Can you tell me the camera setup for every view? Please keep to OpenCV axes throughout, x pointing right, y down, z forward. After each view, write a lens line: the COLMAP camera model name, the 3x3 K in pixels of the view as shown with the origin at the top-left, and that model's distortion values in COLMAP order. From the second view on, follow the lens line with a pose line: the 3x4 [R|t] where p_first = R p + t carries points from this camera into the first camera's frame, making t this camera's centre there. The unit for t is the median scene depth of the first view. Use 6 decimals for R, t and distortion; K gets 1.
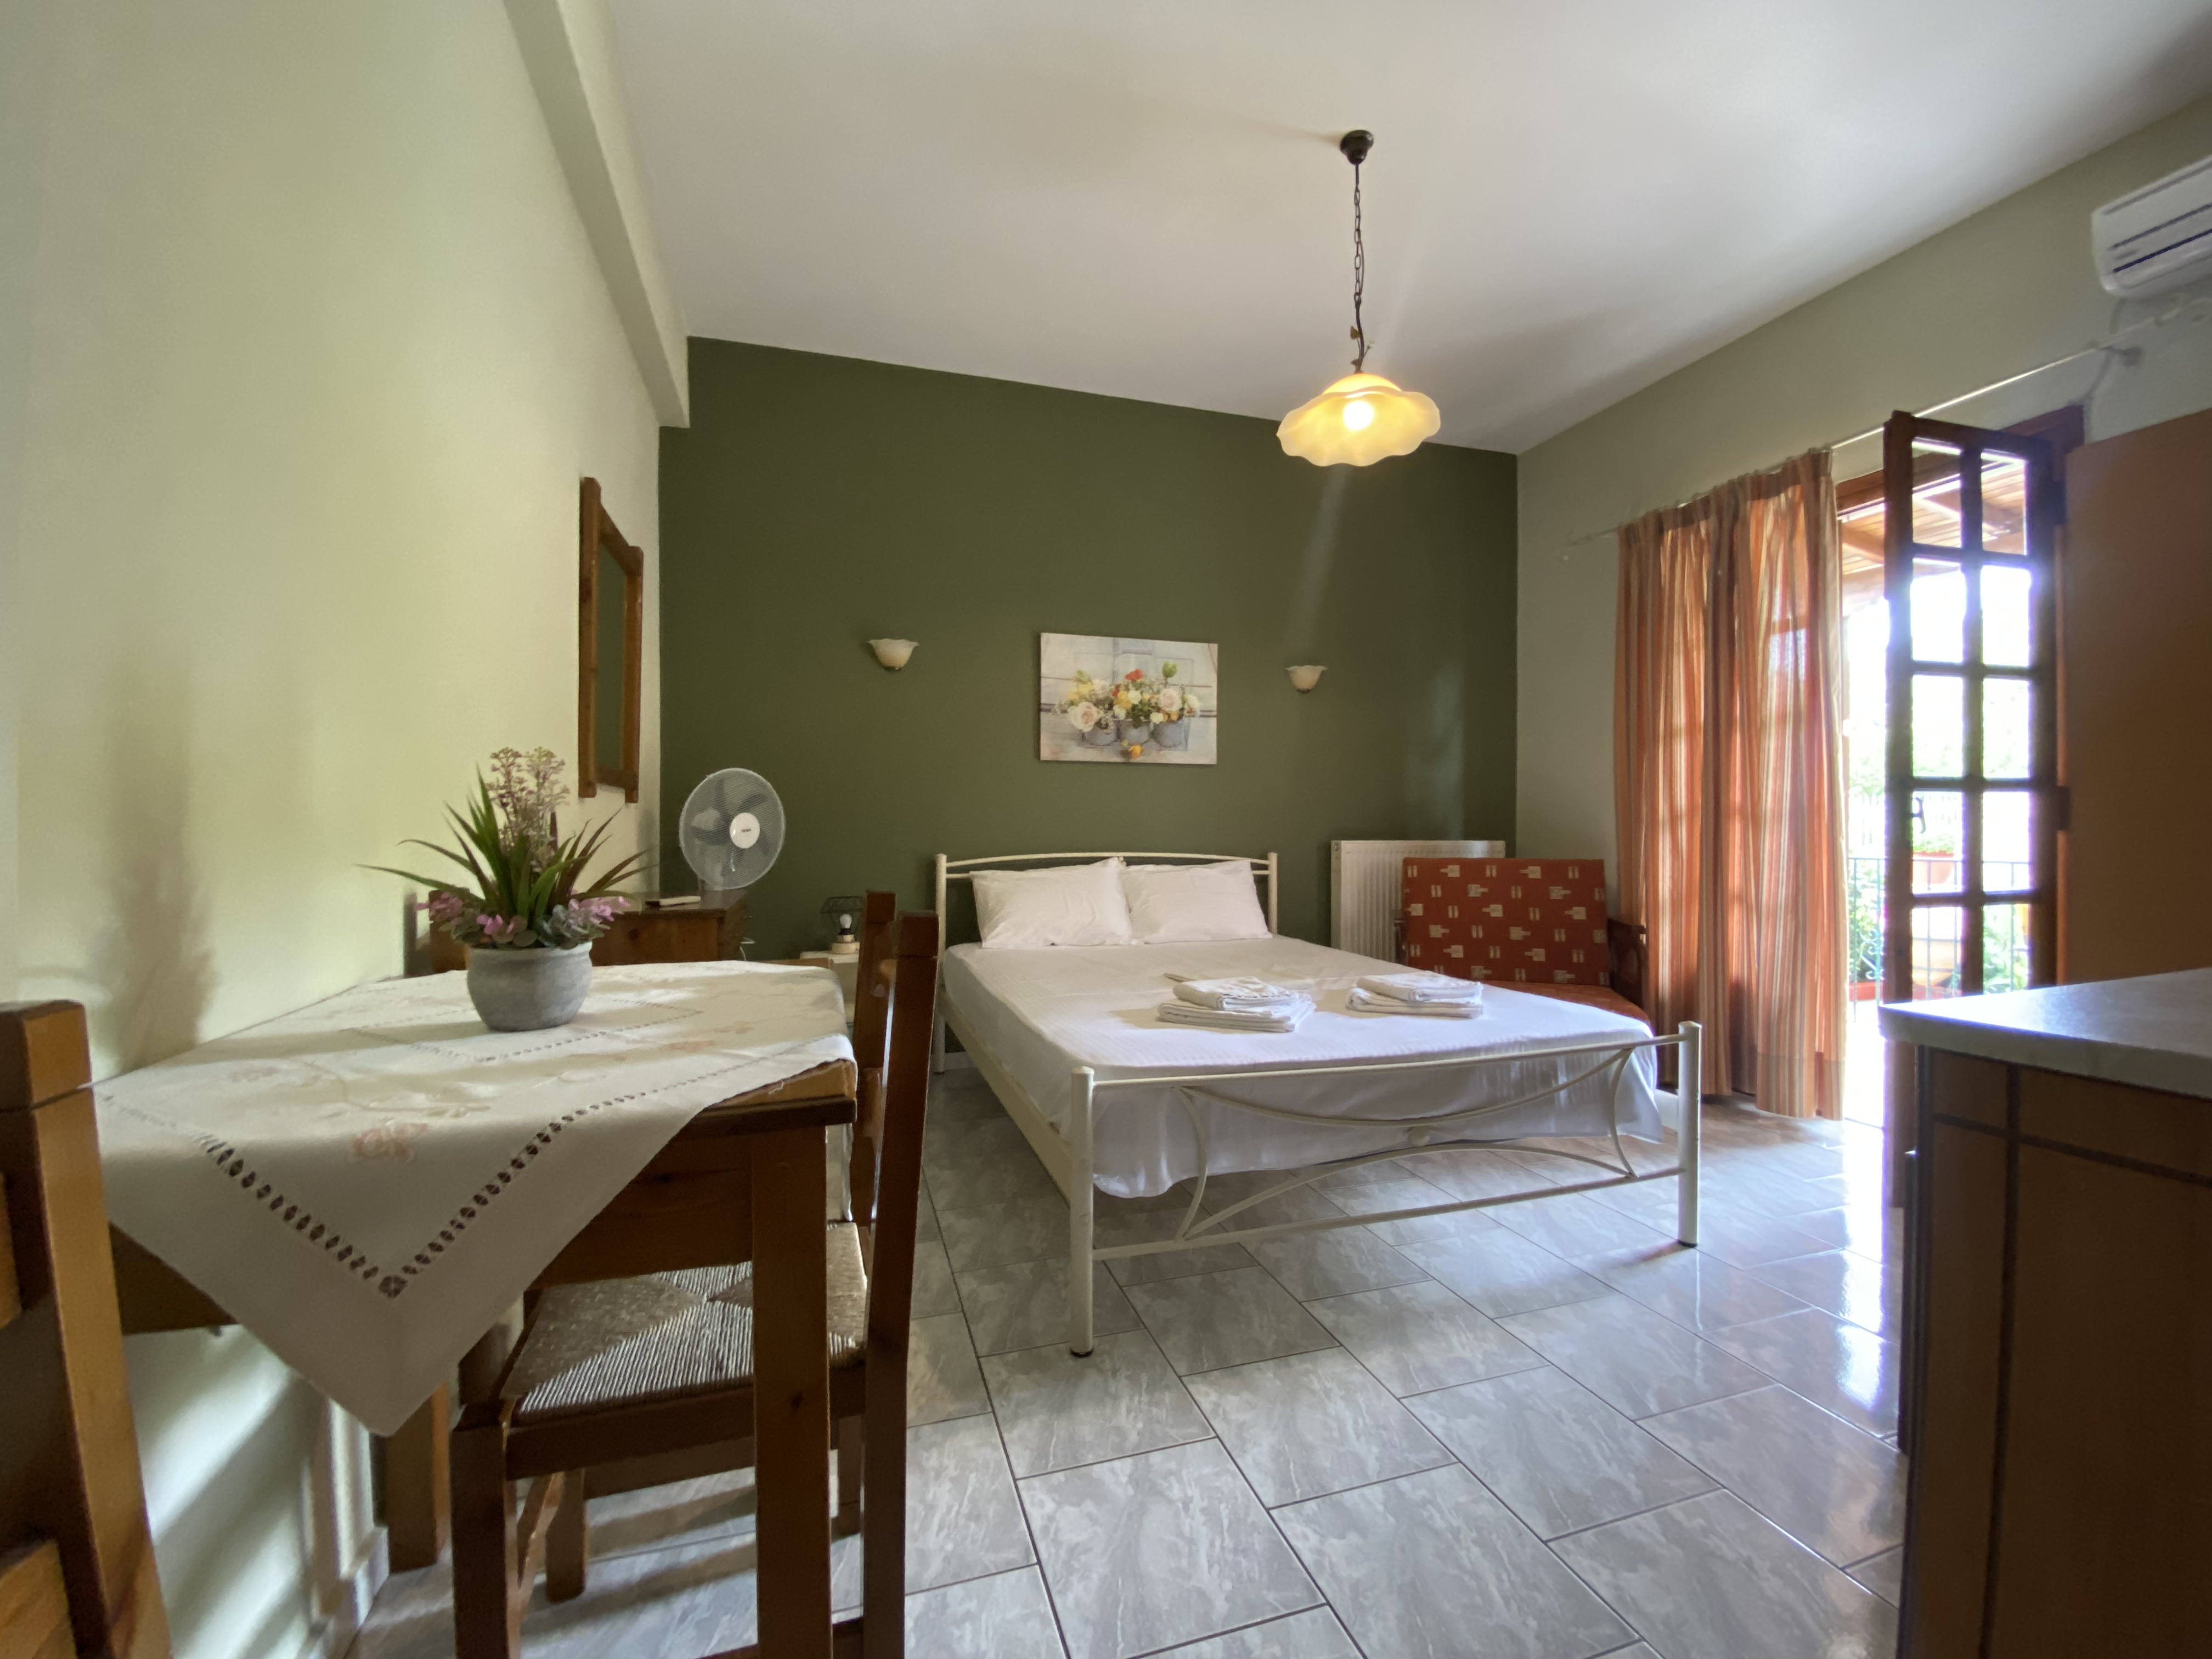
lens RADIAL K [[907.0, 0, 1071.7], [0, 907.0, 832.5], [0, 0, 1]] dist [0.007314, -0.014302]
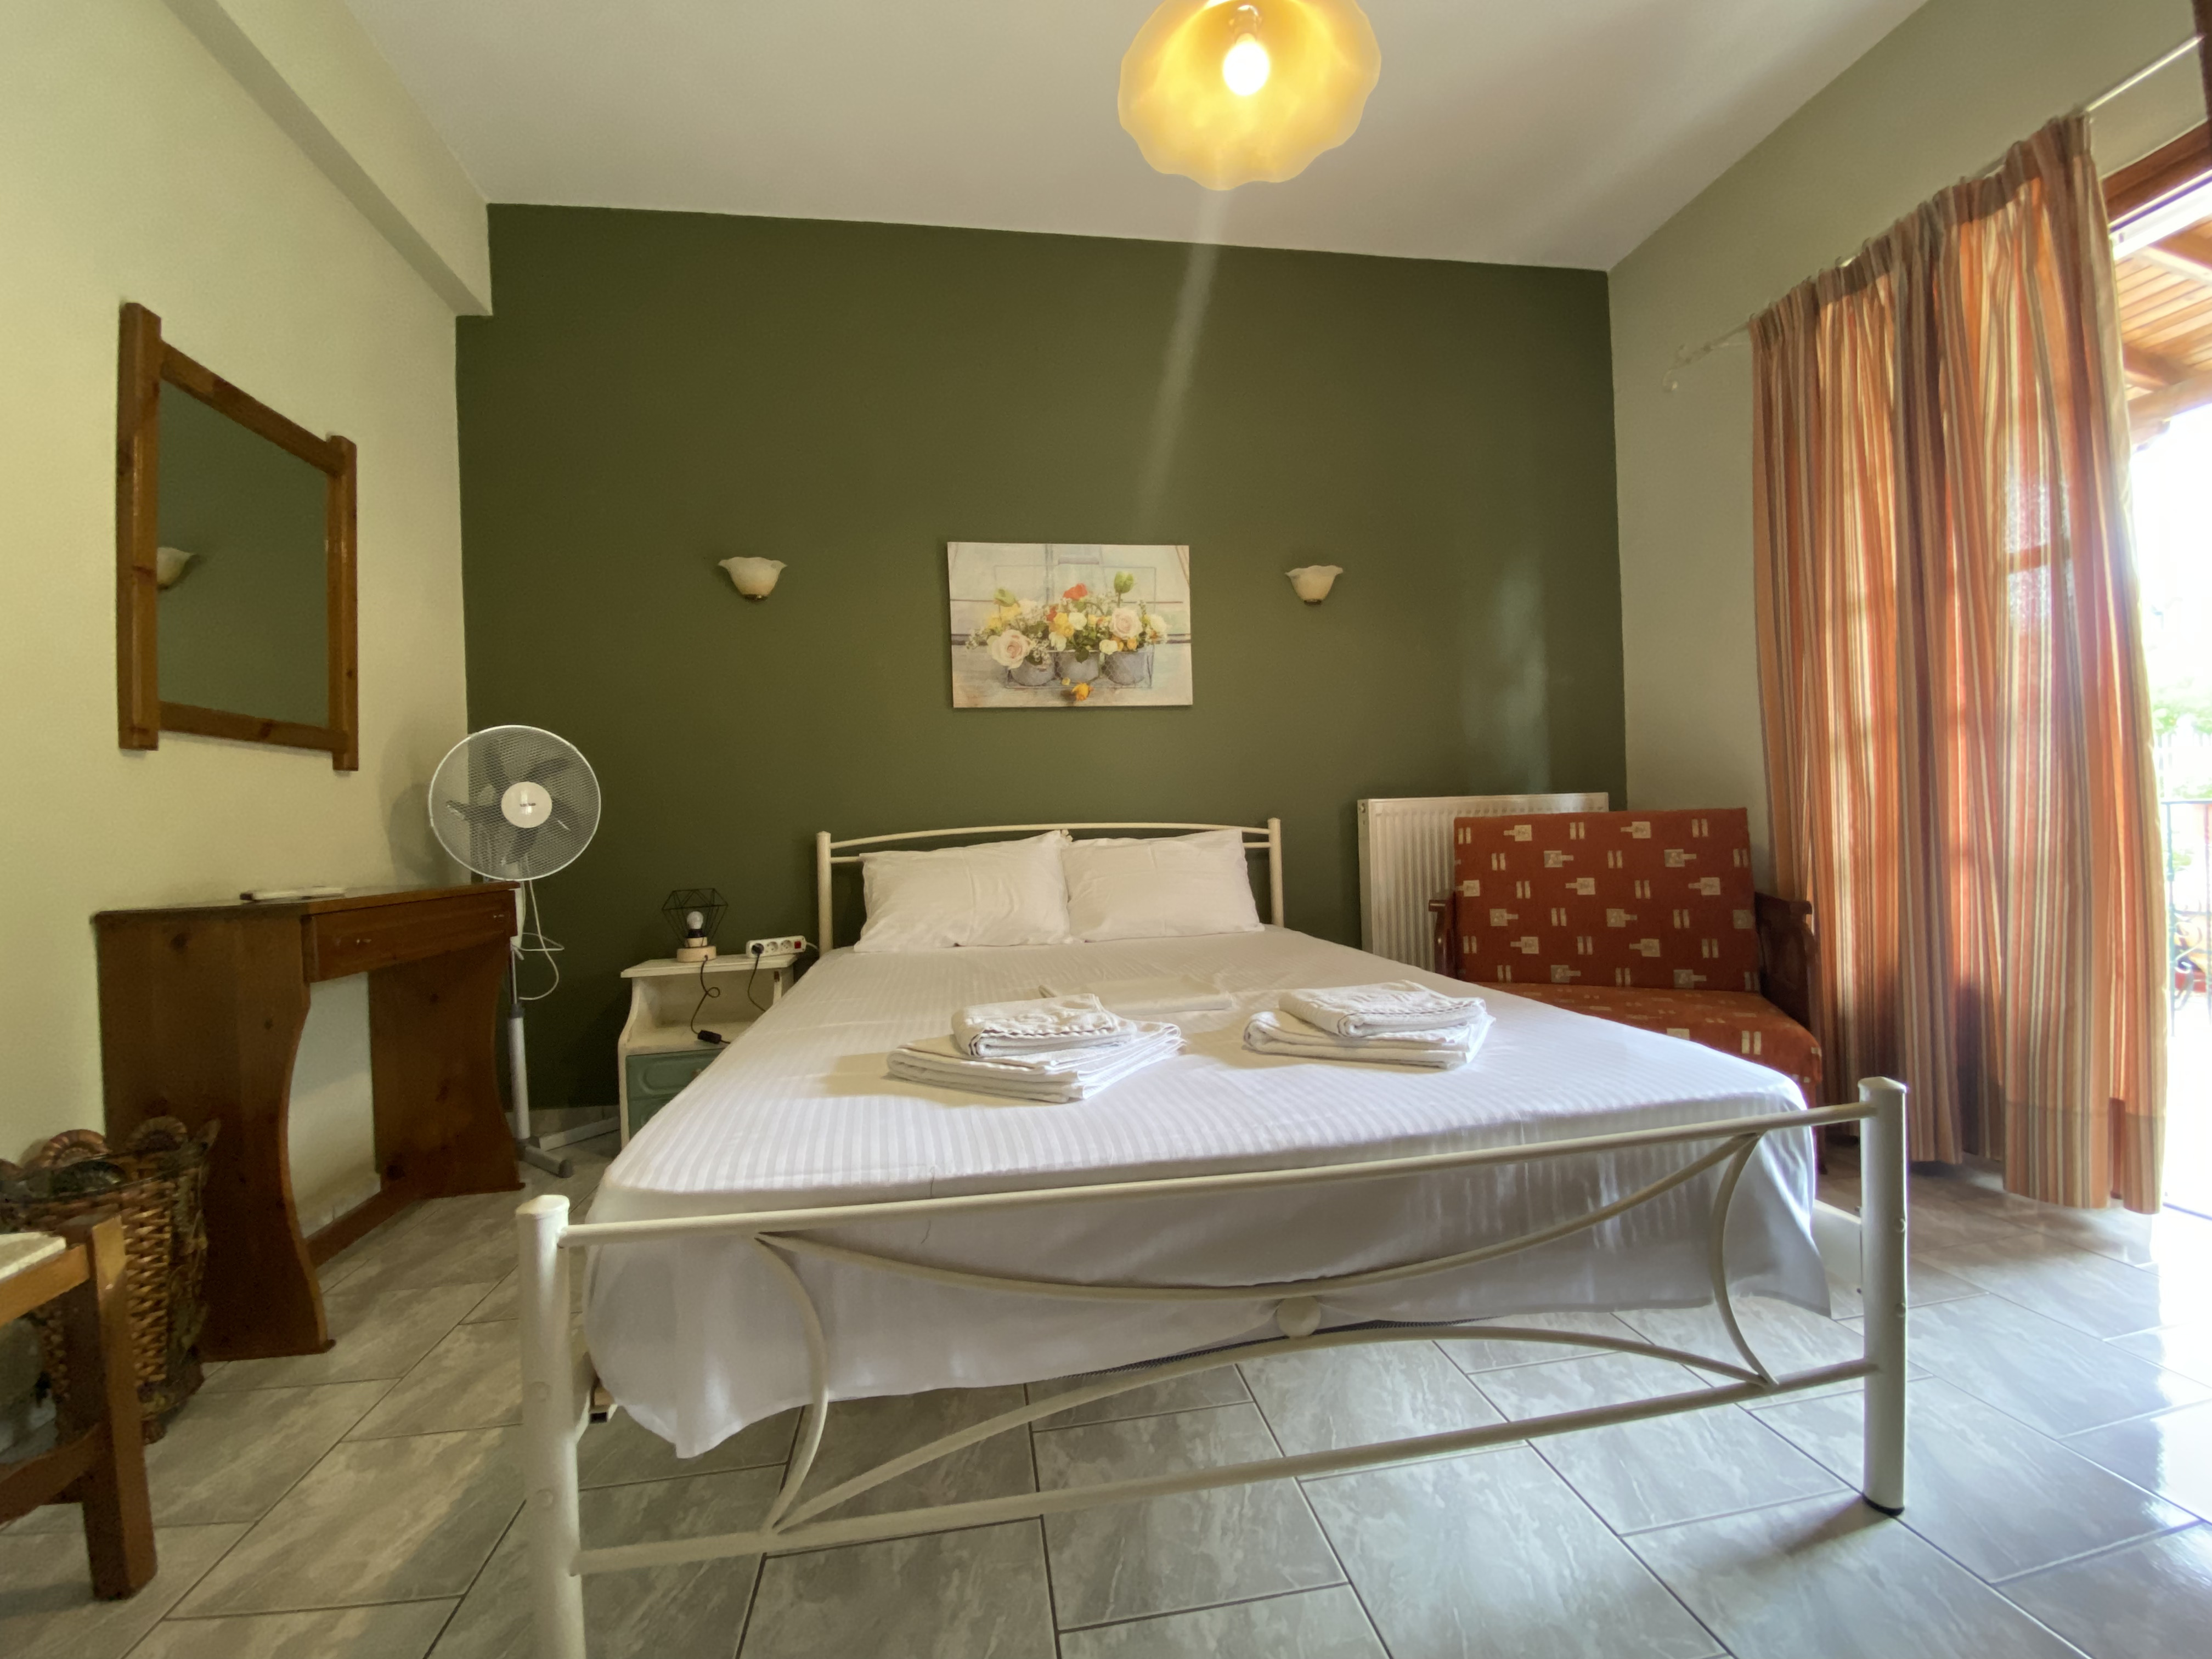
lens RADIAL K [[907.0, 0, 1082.2], [0, 907.0, 832.9], [0, 0, 1]] dist [0.007314, -0.014302]
pose [[0.990592, -0.033999, -0.132557, 0.201267], [0.034323, 0.999411, 0.000160, 0.035794], [0.132473, -0.004708, 0.991175, 0.285575]]
